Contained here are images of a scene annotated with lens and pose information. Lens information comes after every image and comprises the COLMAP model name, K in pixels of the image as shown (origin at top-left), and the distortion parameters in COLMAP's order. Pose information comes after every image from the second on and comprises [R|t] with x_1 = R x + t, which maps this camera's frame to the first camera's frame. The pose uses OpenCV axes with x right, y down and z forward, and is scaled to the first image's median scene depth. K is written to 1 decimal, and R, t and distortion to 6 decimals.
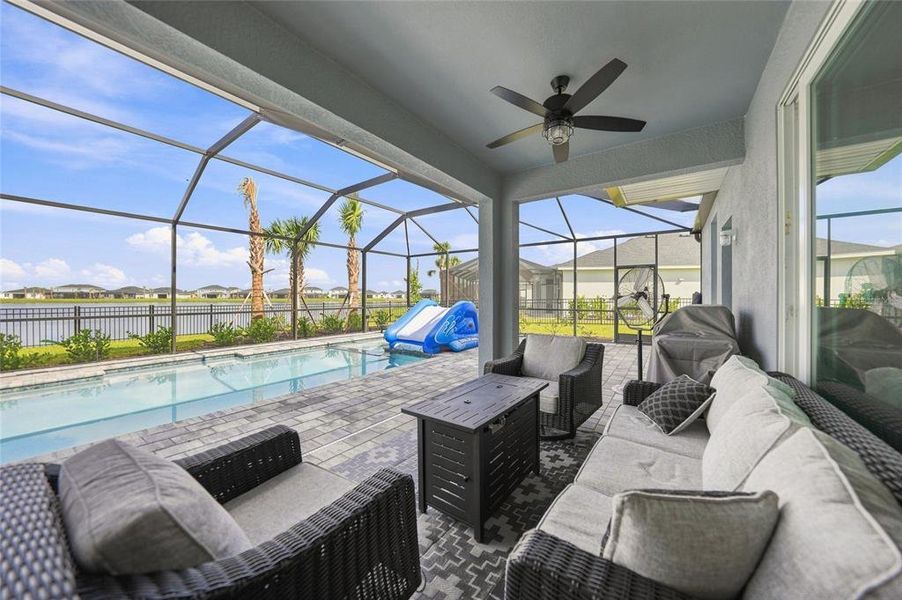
lens RADIAL K [[314.2, 0, 451.0], [0, 314.2, 300.0], [0, 0, 1]] dist [-0.029283, 0.007299]
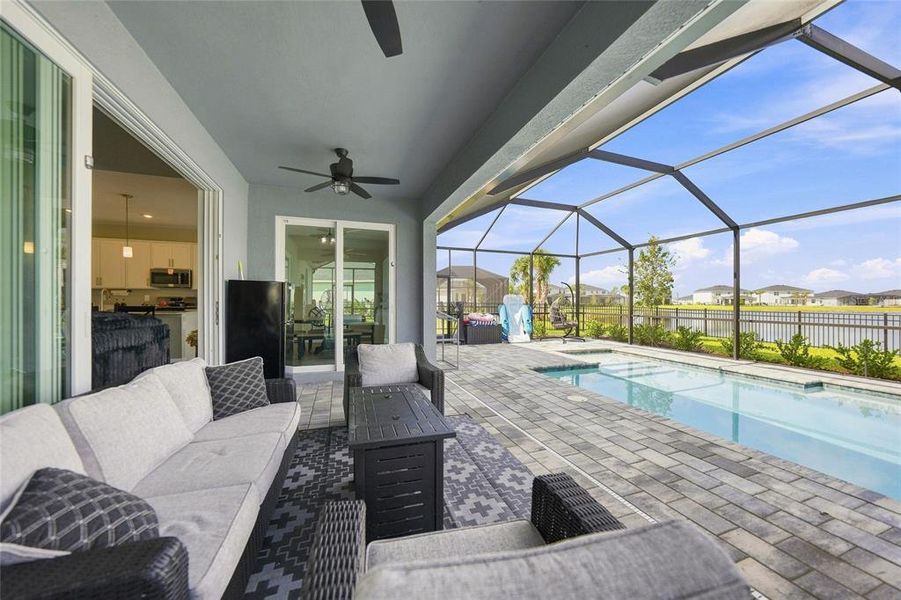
lens RADIAL K [[321.3, 0, 450.5], [0, 321.3, 300.0], [0, 0, 1]] dist [-0.014586, 0.000107]
pose [[-0.582677, -0.006778, -0.812675, 0.184316], [-0.011205, 0.999937, -0.000305, -0.003186], [0.812626, 0.008928, -0.582717, 0.400728]]
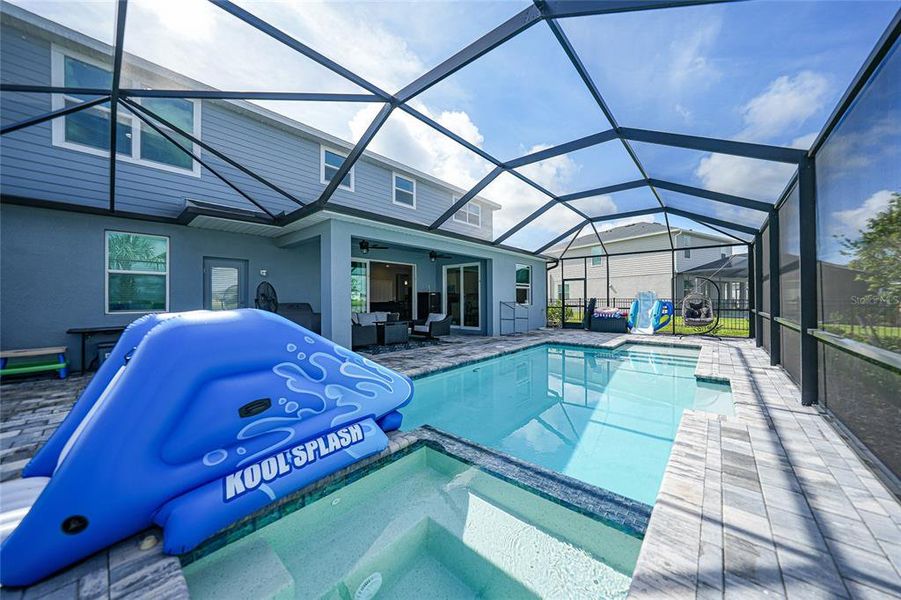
lens RADIAL K [[313.9, 0, 450.5], [0, 313.9, 300.0], [0, 0, 1]] dist [-0.029283, 0.007299]
pose [[-0.994445, 0.004833, 0.105150, -0.274682], [0.006113, 0.999911, 0.011851, -0.009806], [-0.105083, 0.012428, -0.994386, 1.232464]]
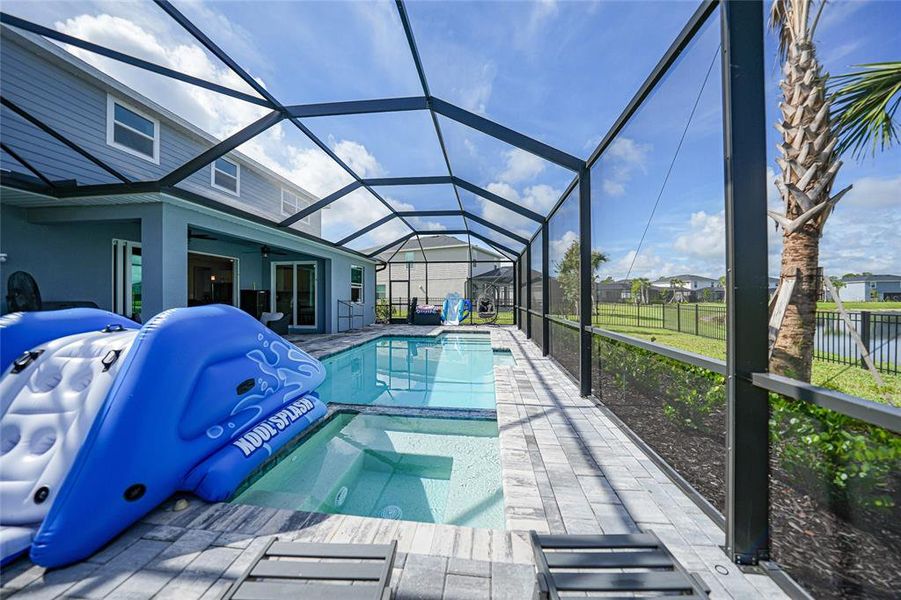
lens RADIAL K [[313.9, 0, 450.5], [0, 313.9, 300.0], [0, 0, 1]] dist [-0.029283, 0.007299]
pose [[-0.883115, 0.003286, -0.469146, -0.142551], [-0.004407, 0.999873, 0.015298, -0.009825], [0.469137, 0.015577, -0.882988, 1.343617]]
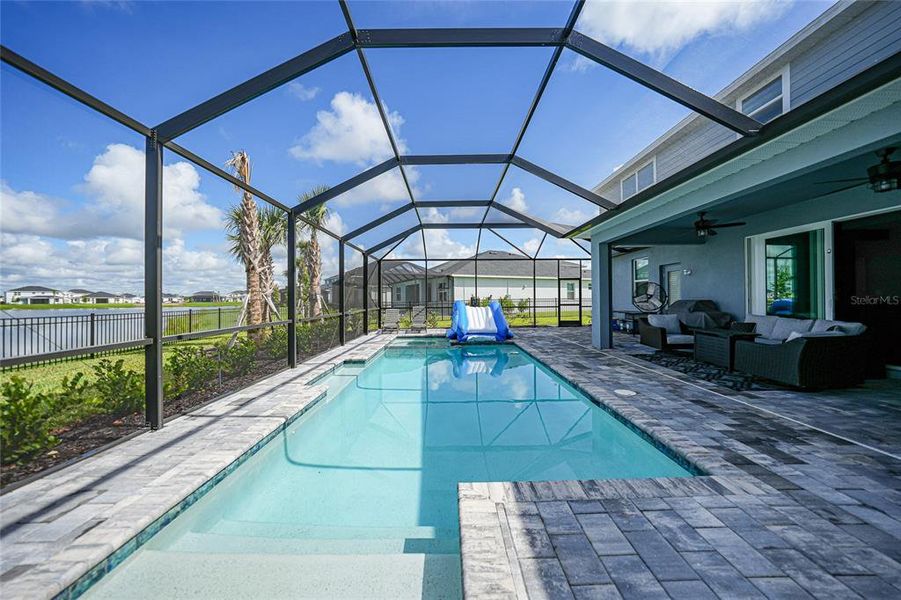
lens RADIAL K [[313.9, 0, 450.5], [0, 313.9, 300.0], [0, 0, 1]] dist [-0.029283, 0.007299]
pose [[0.811526, -0.009495, 0.584240, -0.815256], [0.014065, 0.999896, -0.003287, -0.000536], [-0.584148, 0.010885, 0.811574, 0.043315]]
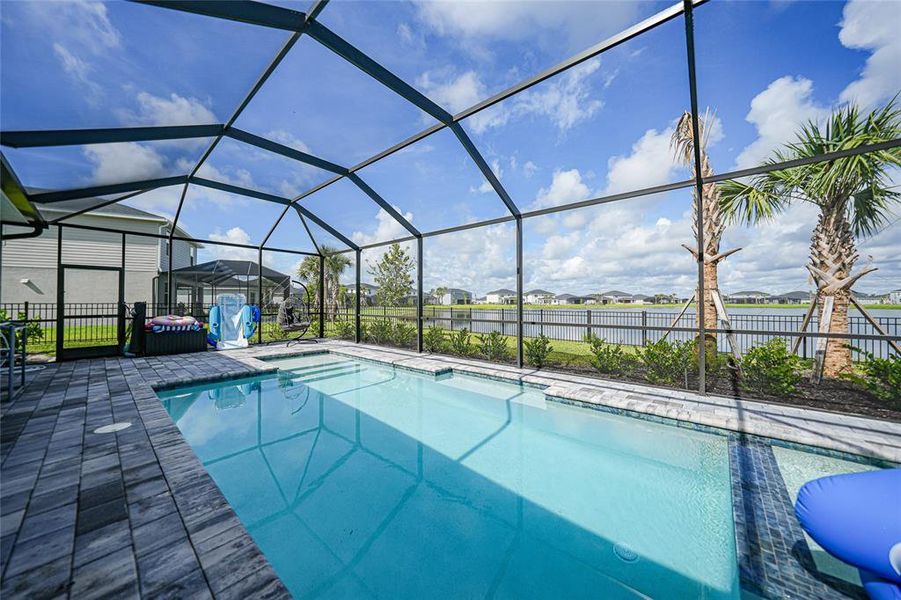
lens RADIAL K [[313.9, 0, 450.5], [0, 313.9, 300.0], [0, 0, 1]] dist [-0.029283, 0.007299]
pose [[-0.098448, -0.008352, -0.995107, -0.008165], [-0.009191, 0.999930, -0.007483, -0.004599], [0.995100, 0.008410, -0.098518, 0.695431]]
